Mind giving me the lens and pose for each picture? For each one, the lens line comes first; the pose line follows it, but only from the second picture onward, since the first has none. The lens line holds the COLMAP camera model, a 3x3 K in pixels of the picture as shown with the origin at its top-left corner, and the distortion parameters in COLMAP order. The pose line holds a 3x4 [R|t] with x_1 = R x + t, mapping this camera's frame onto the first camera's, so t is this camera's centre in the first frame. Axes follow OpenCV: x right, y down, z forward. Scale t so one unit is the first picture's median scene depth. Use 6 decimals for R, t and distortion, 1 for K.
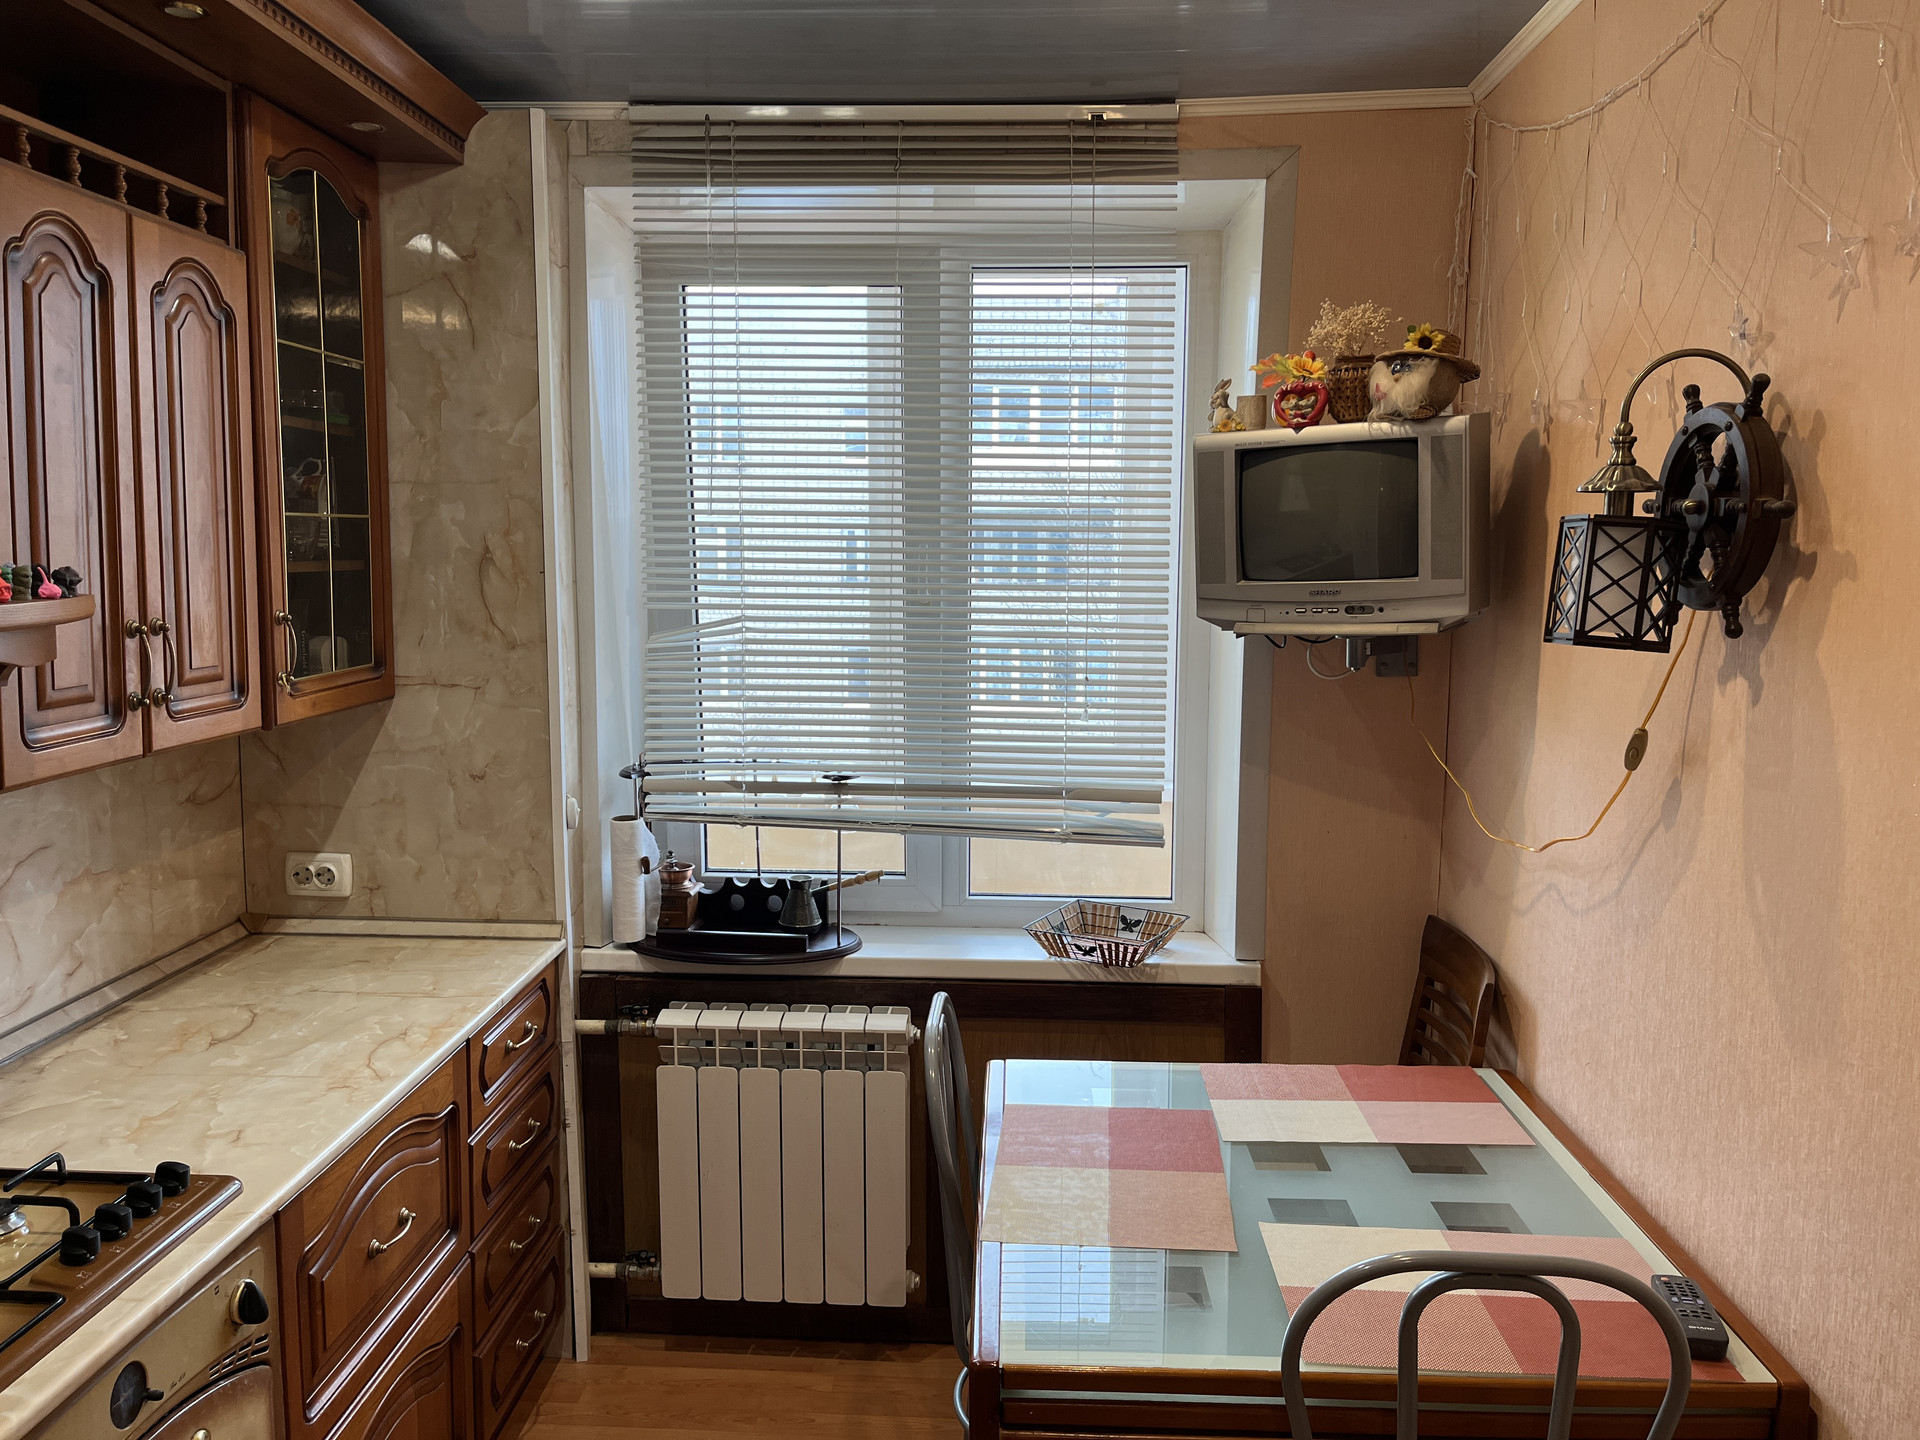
lens RADIAL K [[1464.3, 0, 960.0], [0, 1464.3, 720.0], [0, 0, 1]] dist [0.075056, -0.102177]
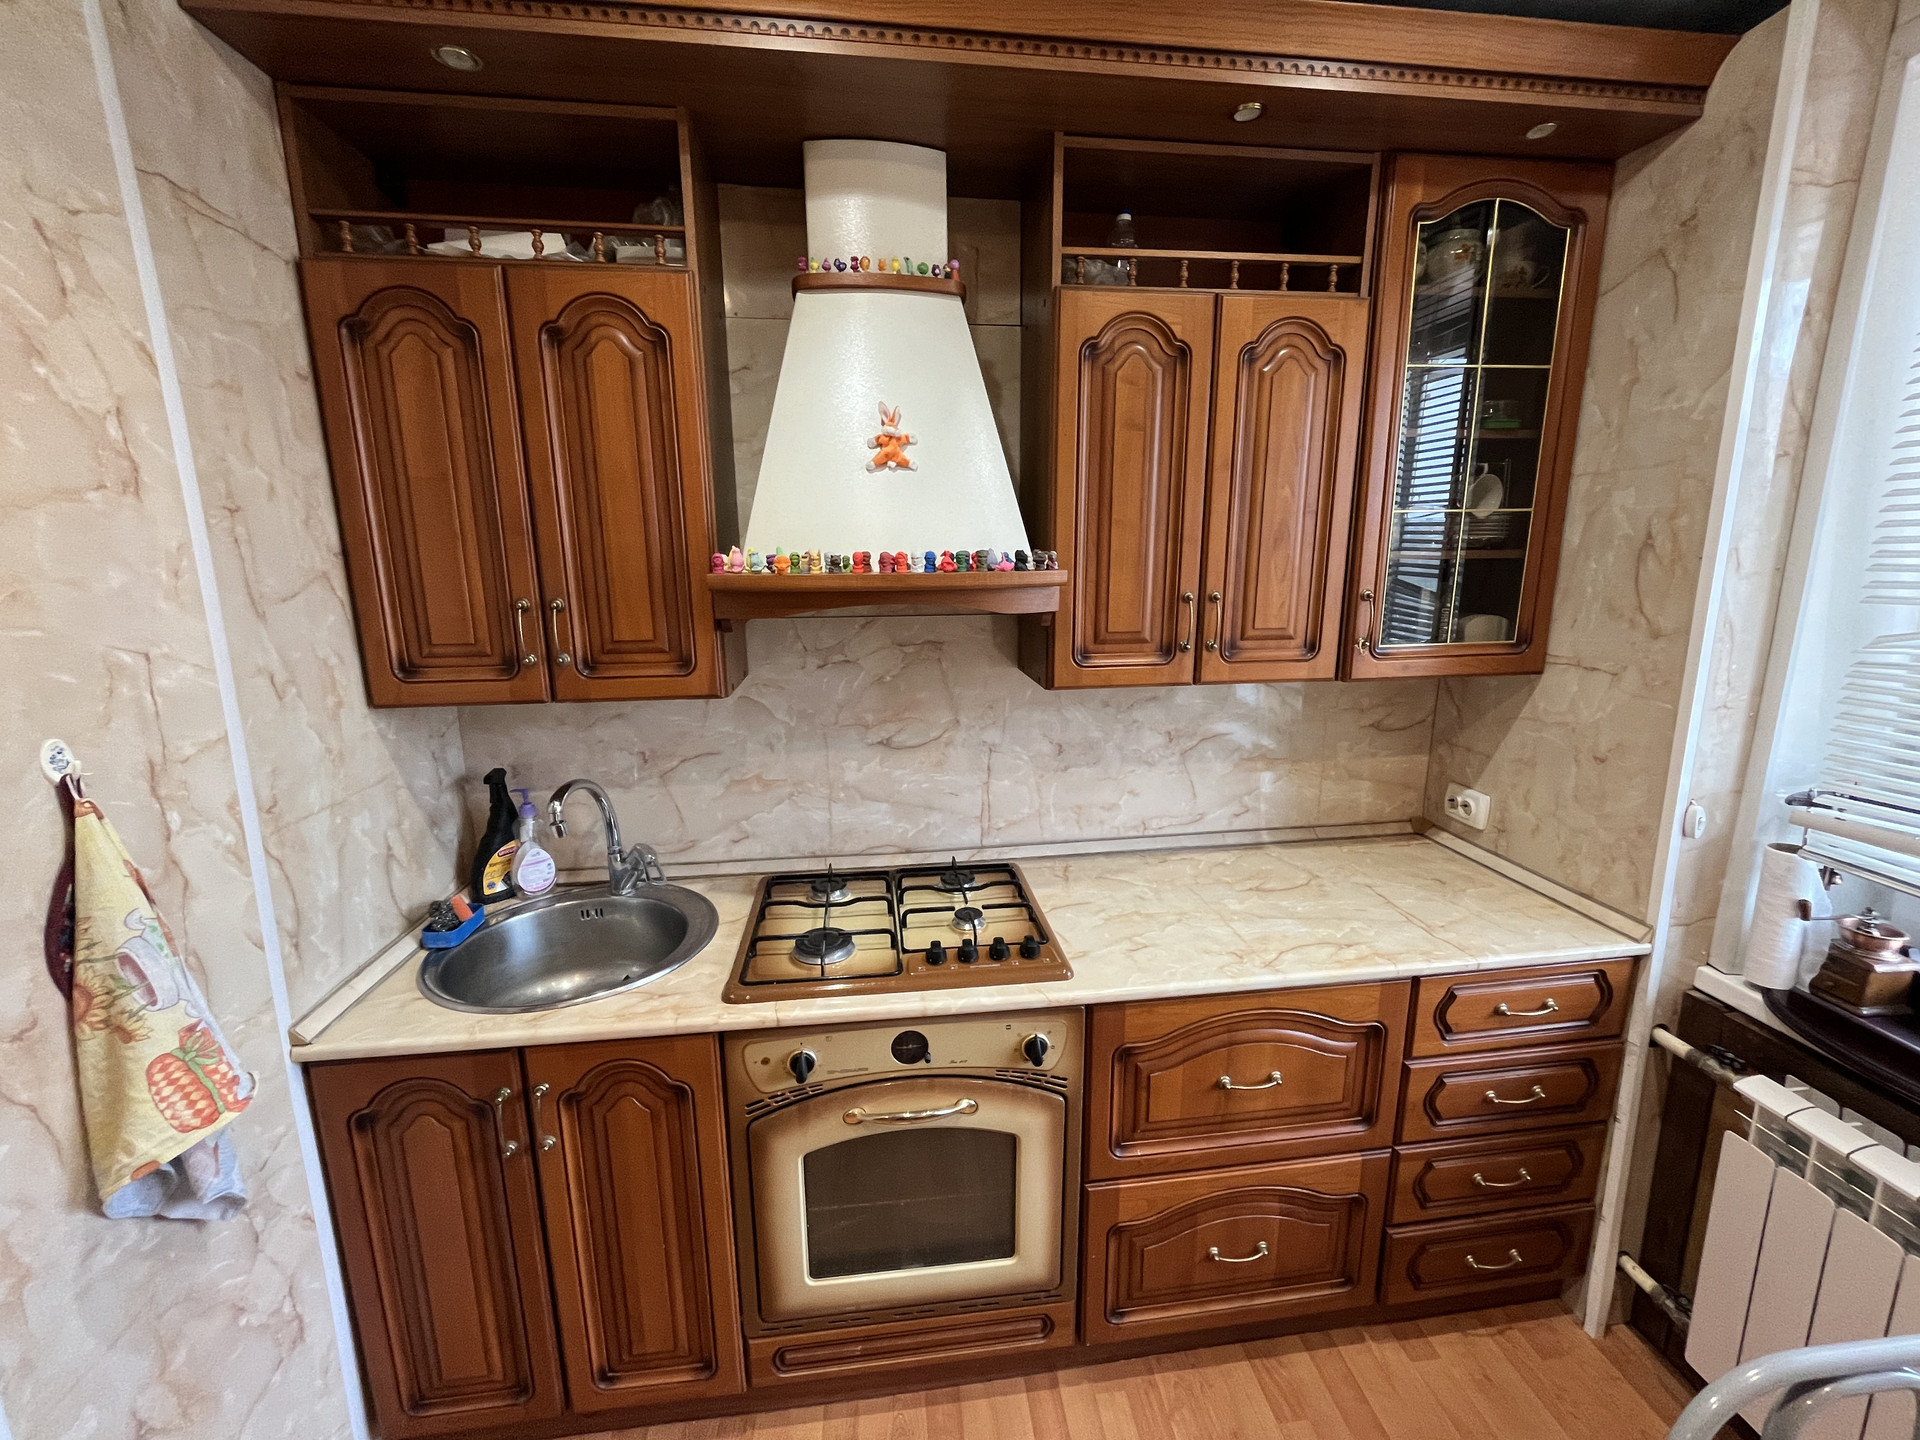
lens RADIAL K [[786.9, 0, 957.2], [0, 786.9, 716.7], [0, 0, 1]] dist [0.000050, -0.000238]
pose [[0.160603, 0.182816, -0.969941, 0.133166], [-0.103640, 0.980388, 0.167624, -0.037159], [0.981563, 0.073604, 0.176401, 0.462045]]
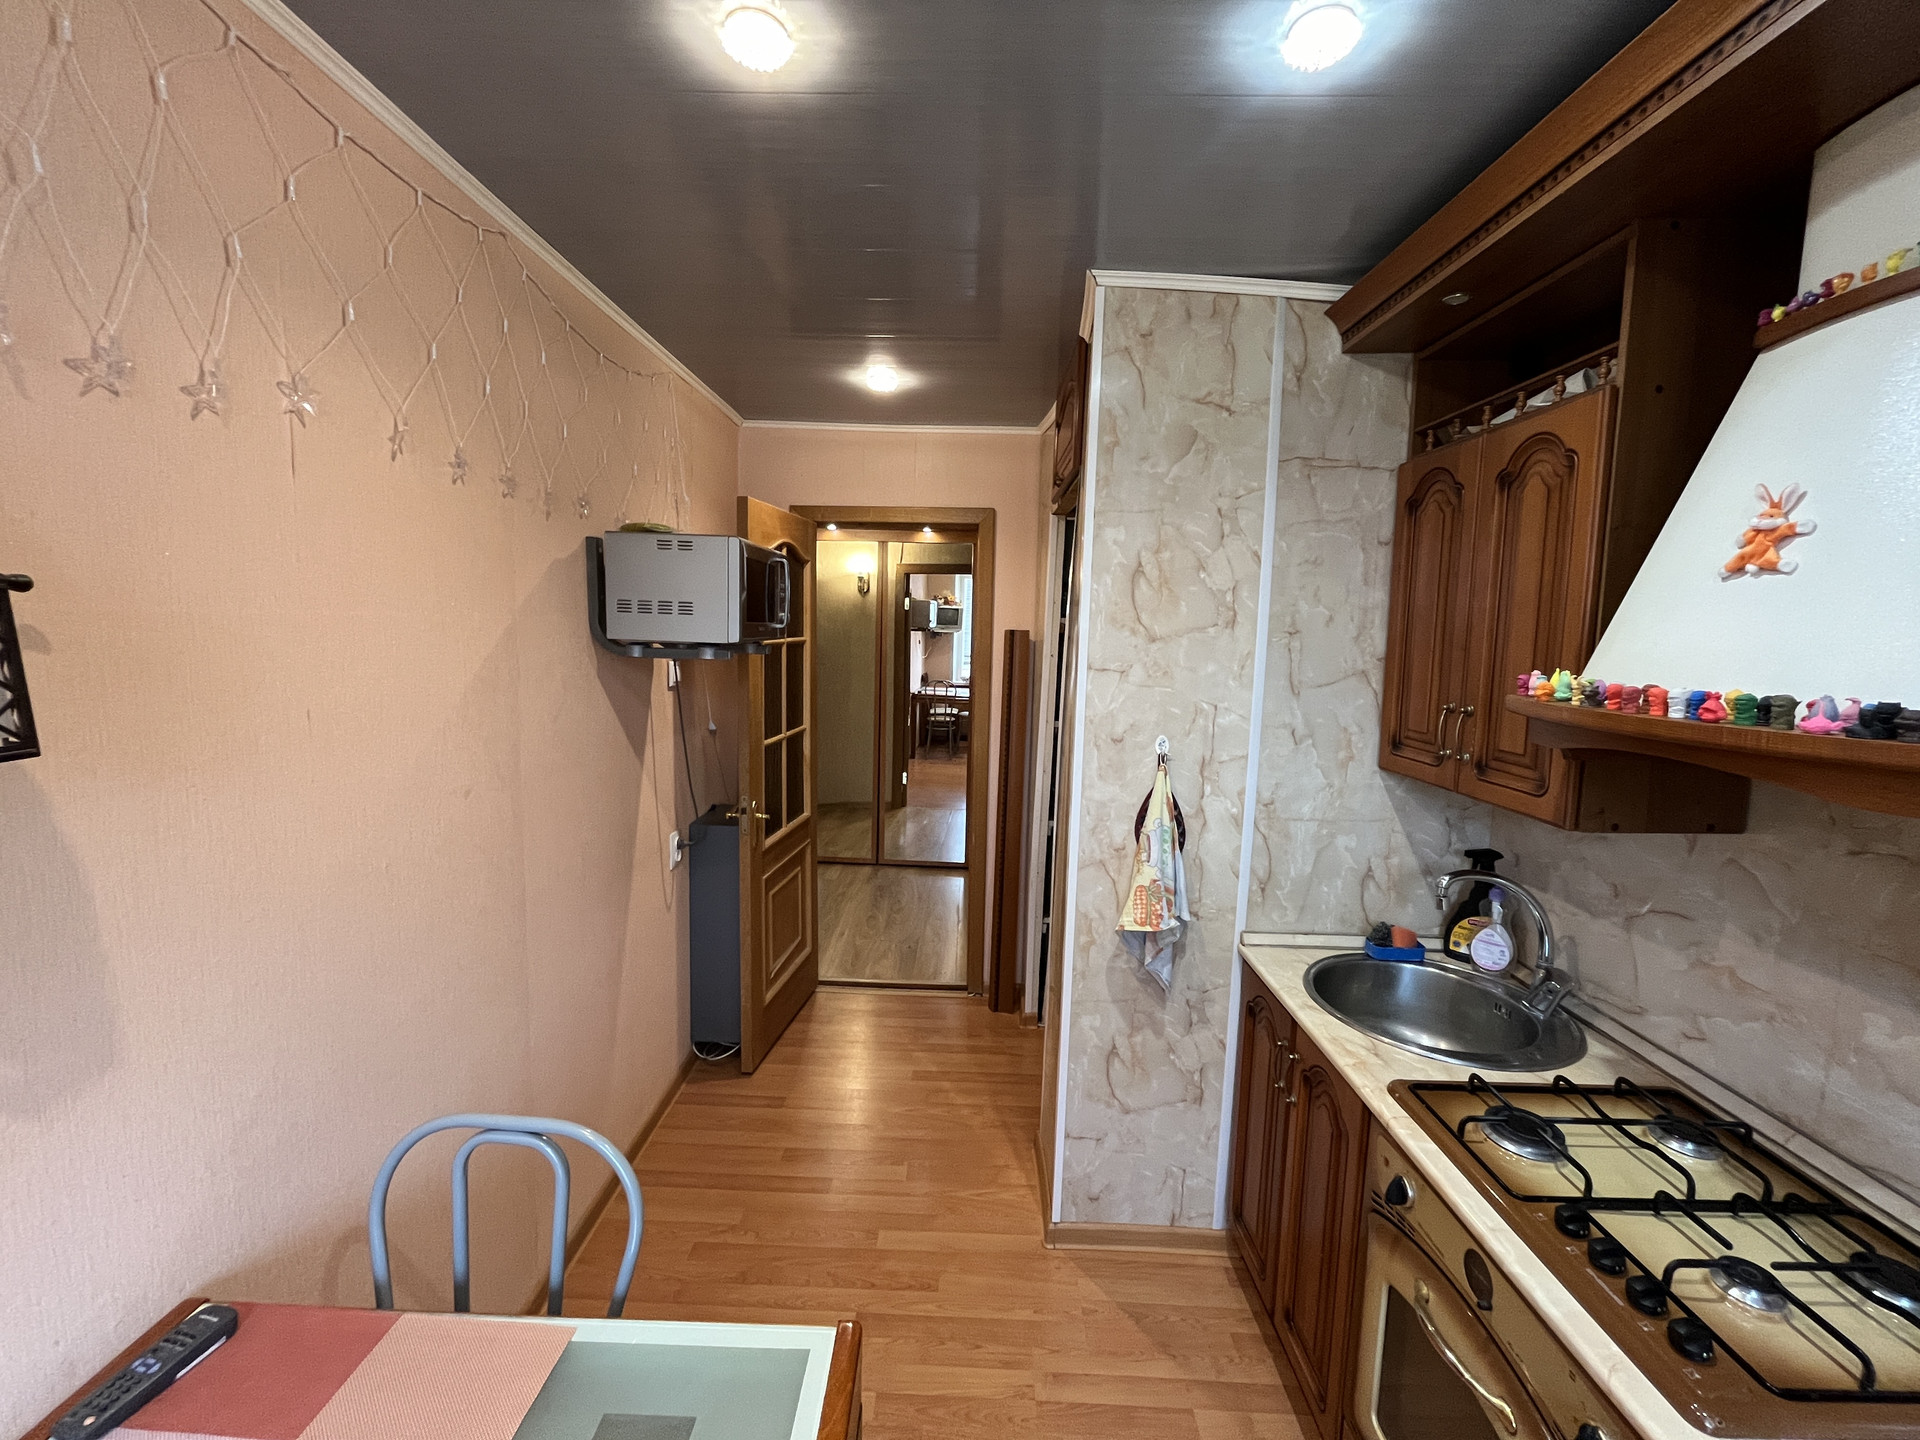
lens RADIAL K [[786.9, 0, 957.2], [0, 786.9, 716.7], [0, 0, 1]] dist [0.000050, -0.000238]
pose [[-0.999286, -0.026965, -0.026470, -0.039935], [-0.032221, 0.974020, 0.224158, -0.117643], [0.019738, 0.224851, -0.974193, 0.897088]]
